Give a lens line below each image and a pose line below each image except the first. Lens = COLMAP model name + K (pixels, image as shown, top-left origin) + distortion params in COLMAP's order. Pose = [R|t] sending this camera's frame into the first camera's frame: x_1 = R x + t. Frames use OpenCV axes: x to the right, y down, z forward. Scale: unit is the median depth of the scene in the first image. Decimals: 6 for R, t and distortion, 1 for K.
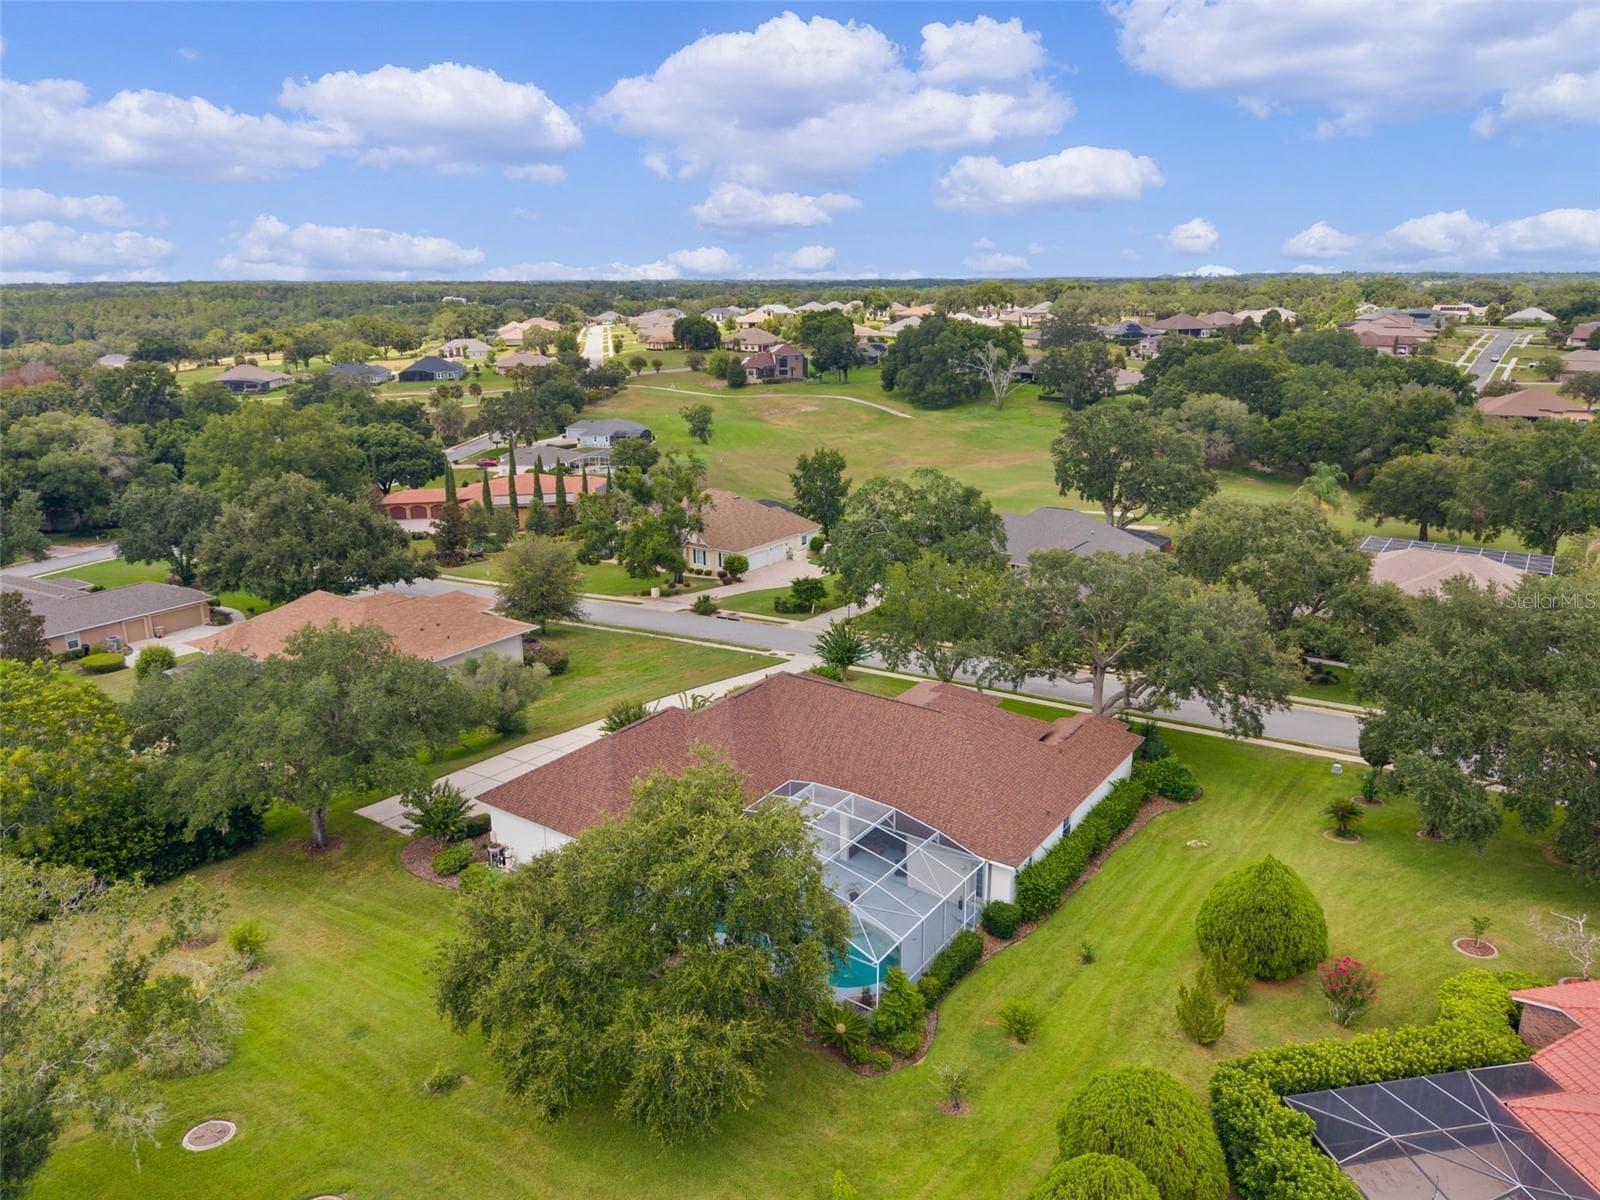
lens RADIAL K [[1063.3, 0, 802.4], [0, 1063.3, 632.5], [0, 0, 1]] dist [0.066040, -0.079481]
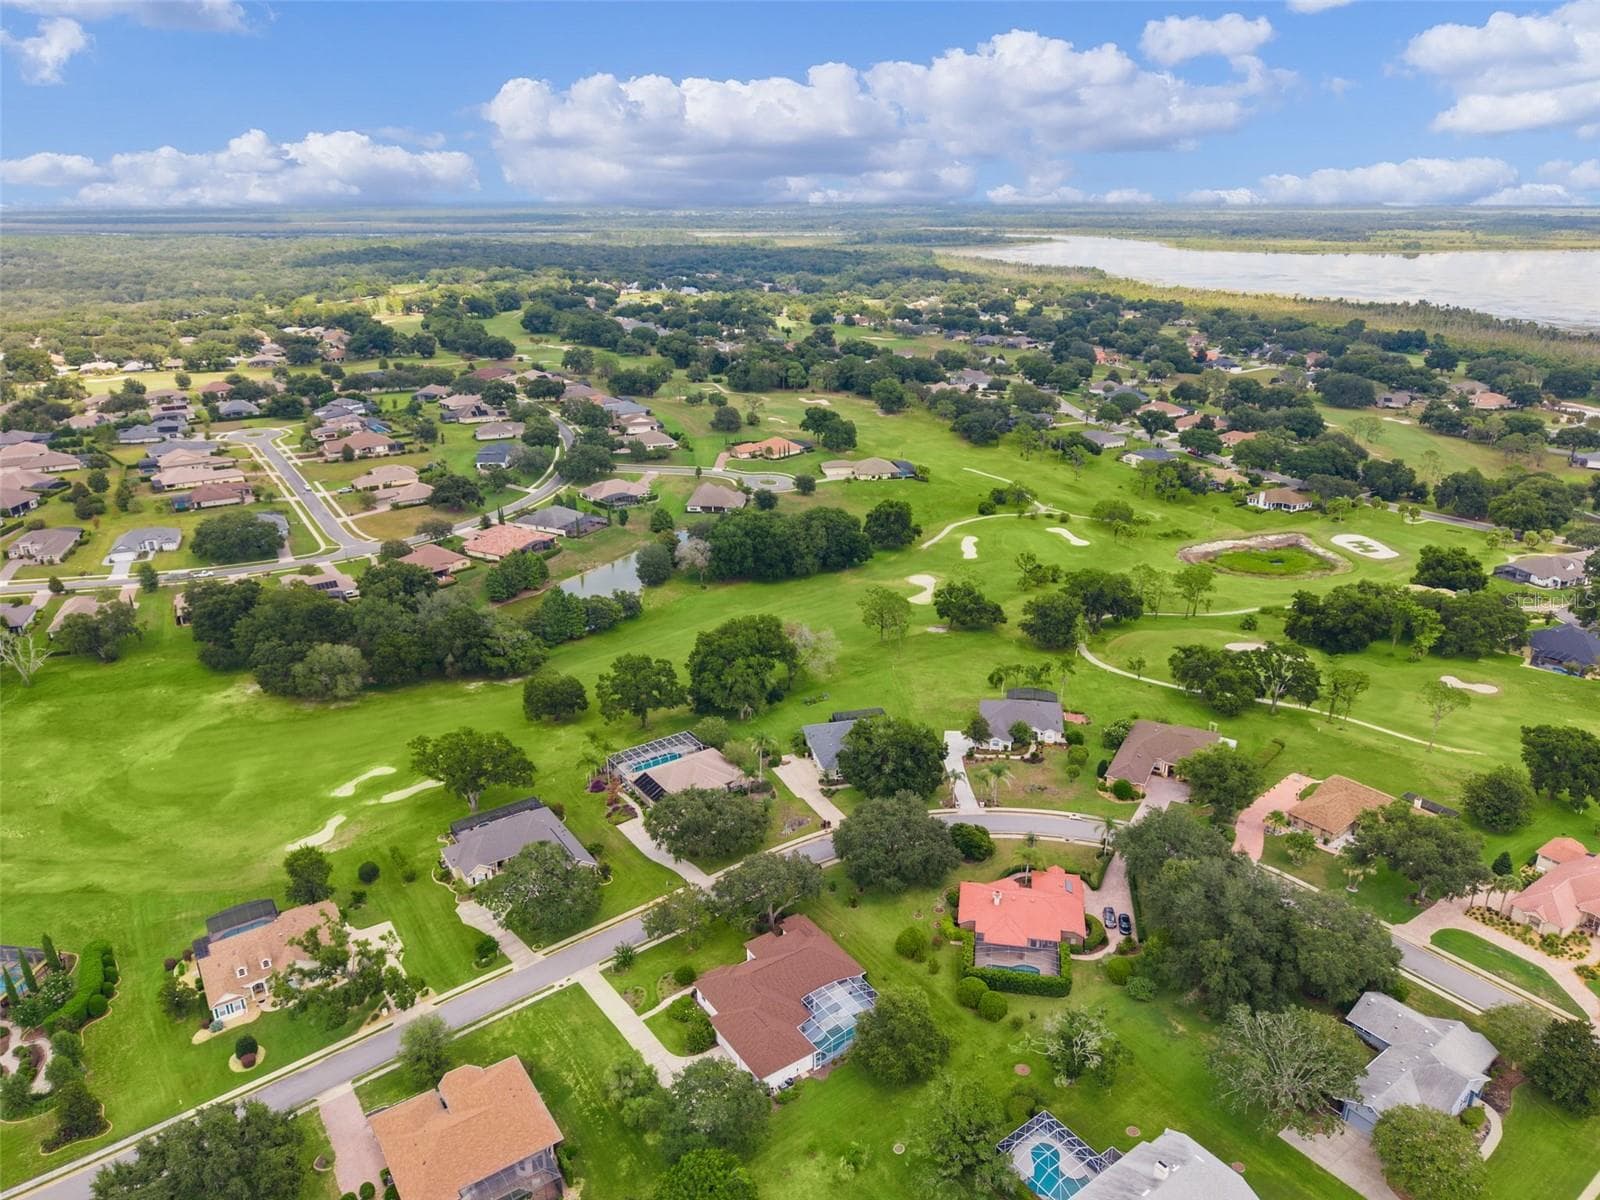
lens RADIAL K [[1079.0, 0, 802.8], [0, 1079.0, 604.6], [0, 0, 1]] dist [0.032668, -0.038043]
pose [[0.346562, -0.328789, 0.878517, -0.567389], [0.296306, 0.926977, 0.230037, -0.387407], [-0.889999, 0.180588, 0.418677, -0.114052]]
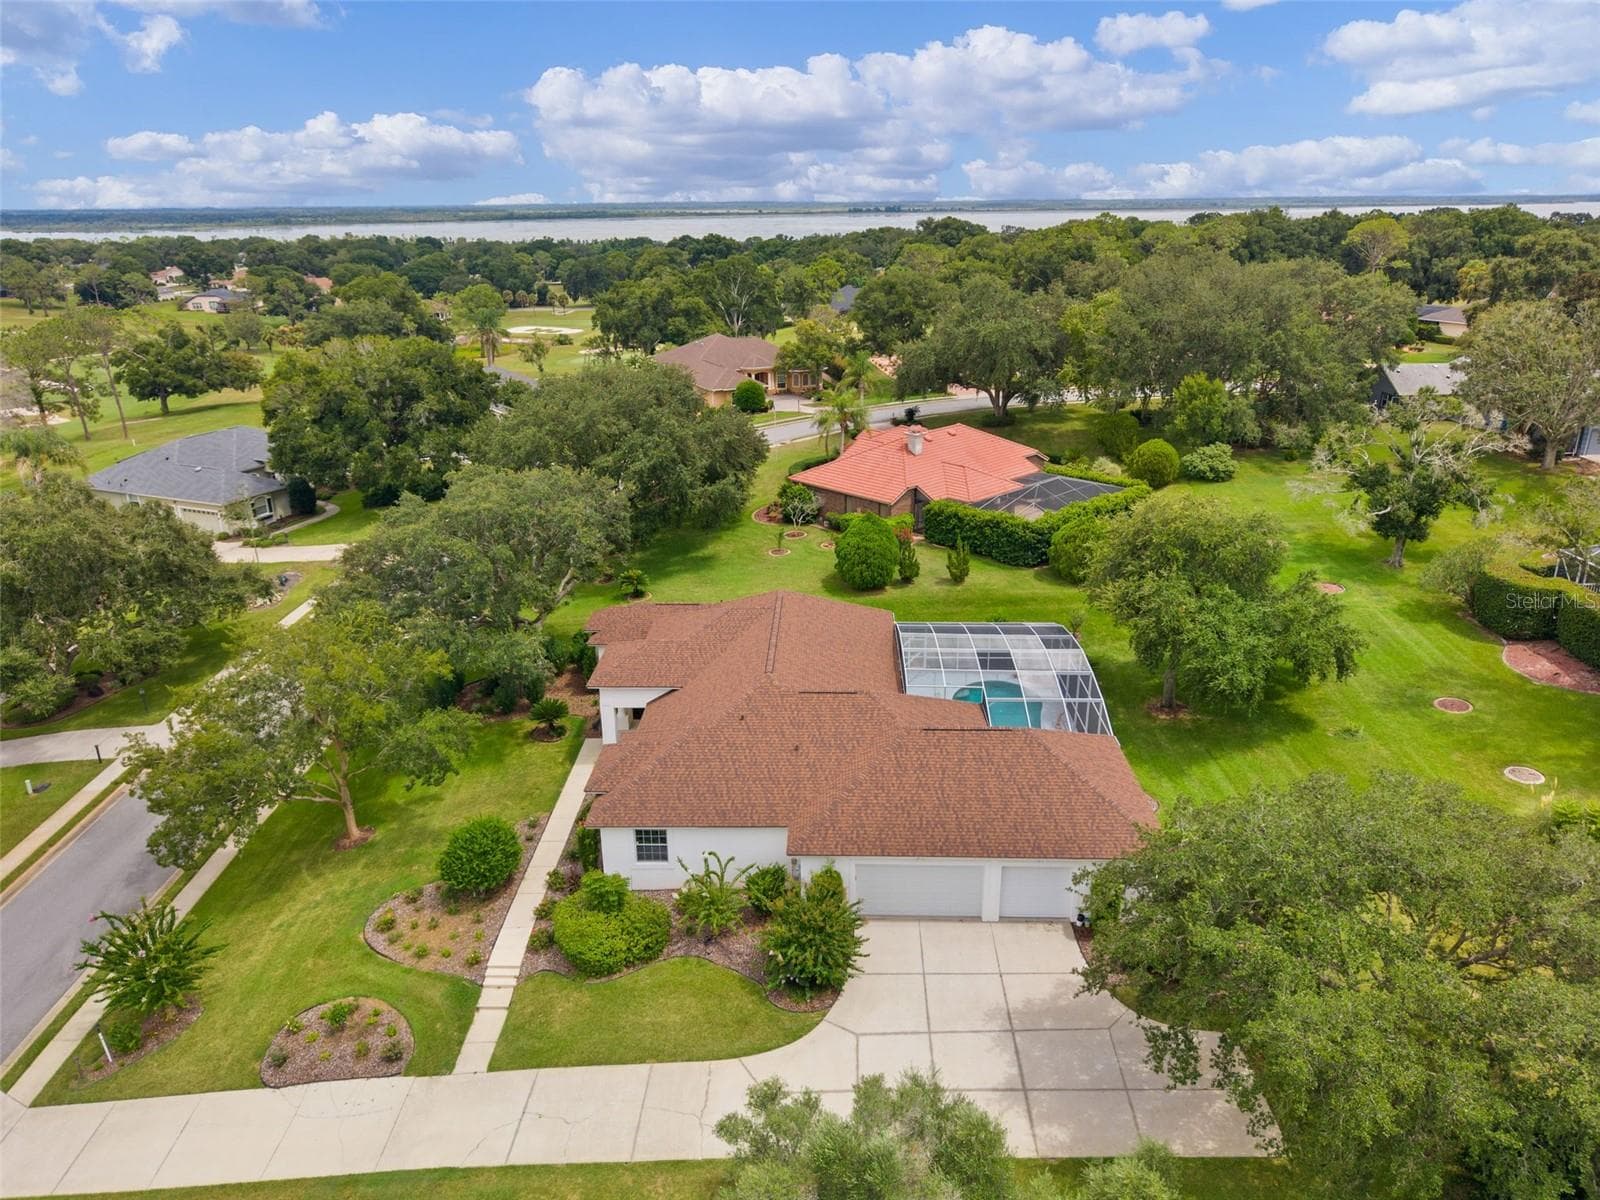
lens RADIAL K [[1084.0, 0, 800.0], [0, 1084.0, 600.0], [0, 0, 1]] dist [0.006494, 0.002059]
pose [[-0.554131, -0.274205, 0.785971, -0.172421], [0.275713, 0.830438, 0.484103, -0.103699], [-0.785444, 0.484959, -0.384569, 0.348767]]
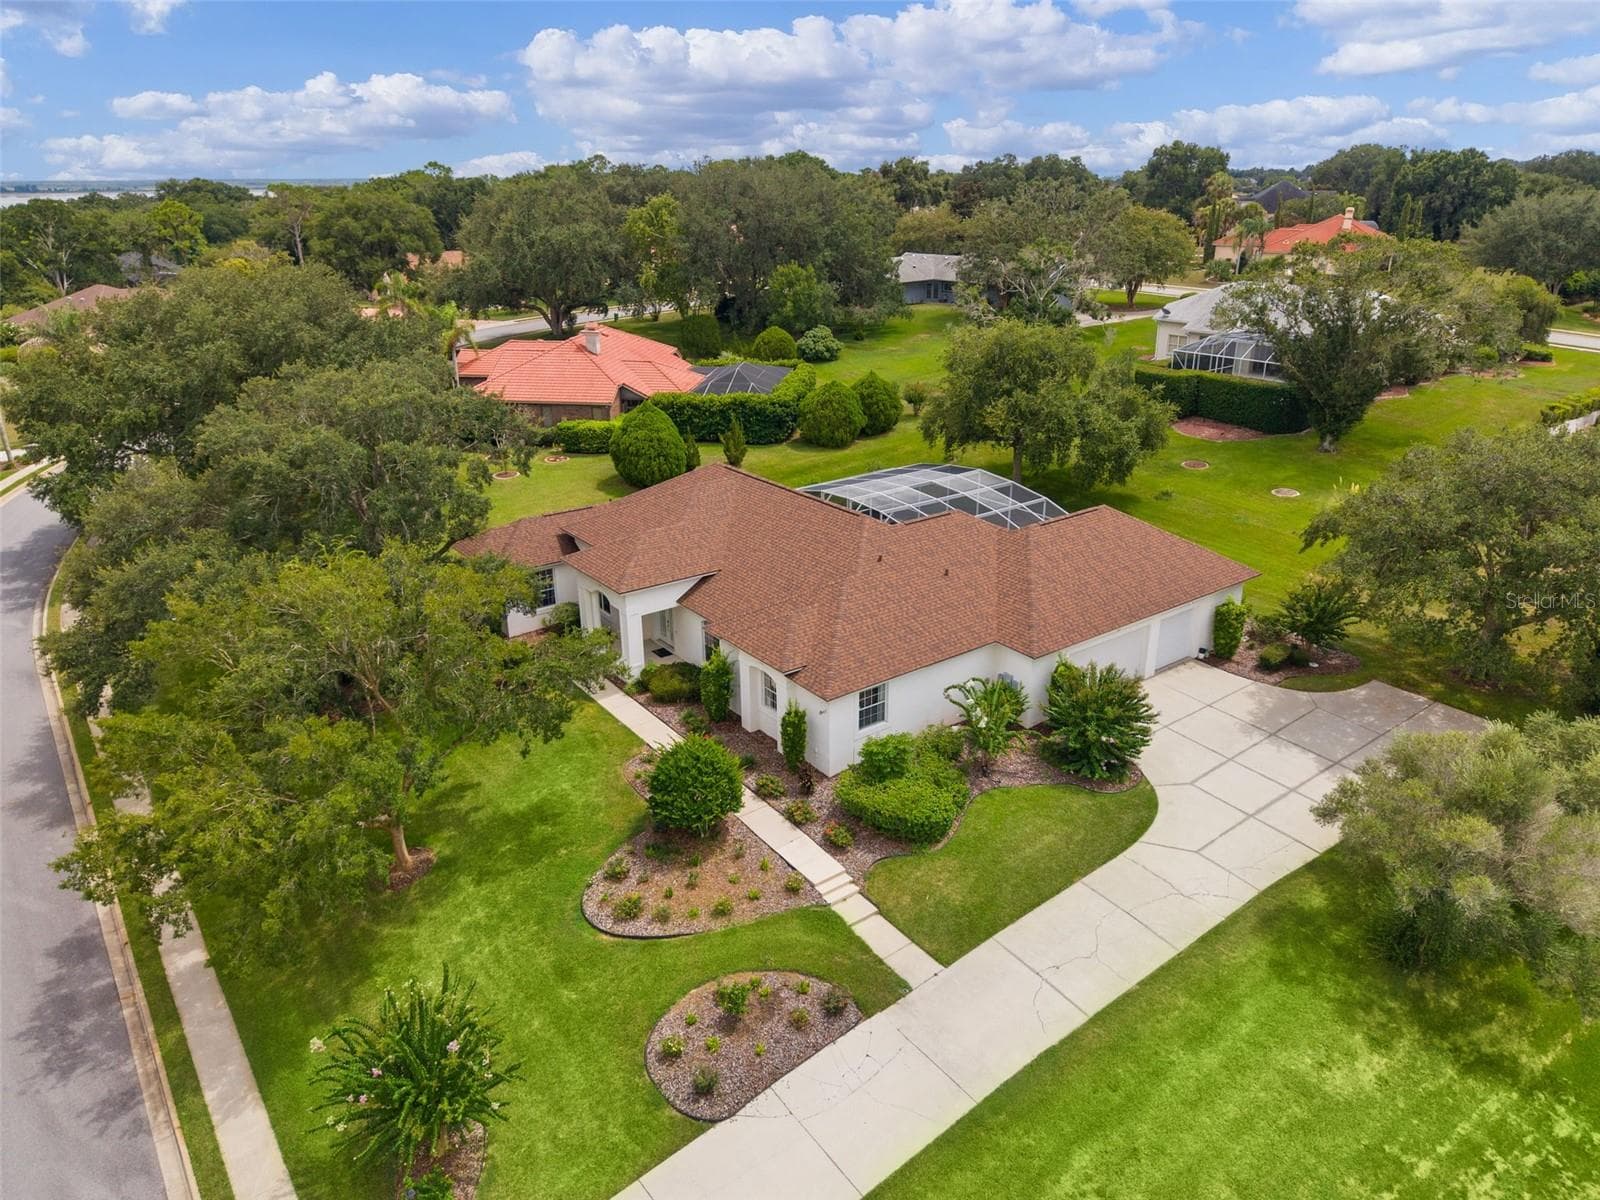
lens RADIAL K [[1079.0, 0, 802.8], [0, 1079.0, 604.6], [0, 0, 1]] dist [0.032668, -0.038043]
pose [[-0.951579, -0.098702, 0.291126, -0.052310], [0.112000, 0.770634, 0.627359, -0.101568], [-0.286274, 0.629588, -0.722265, 0.434616]]
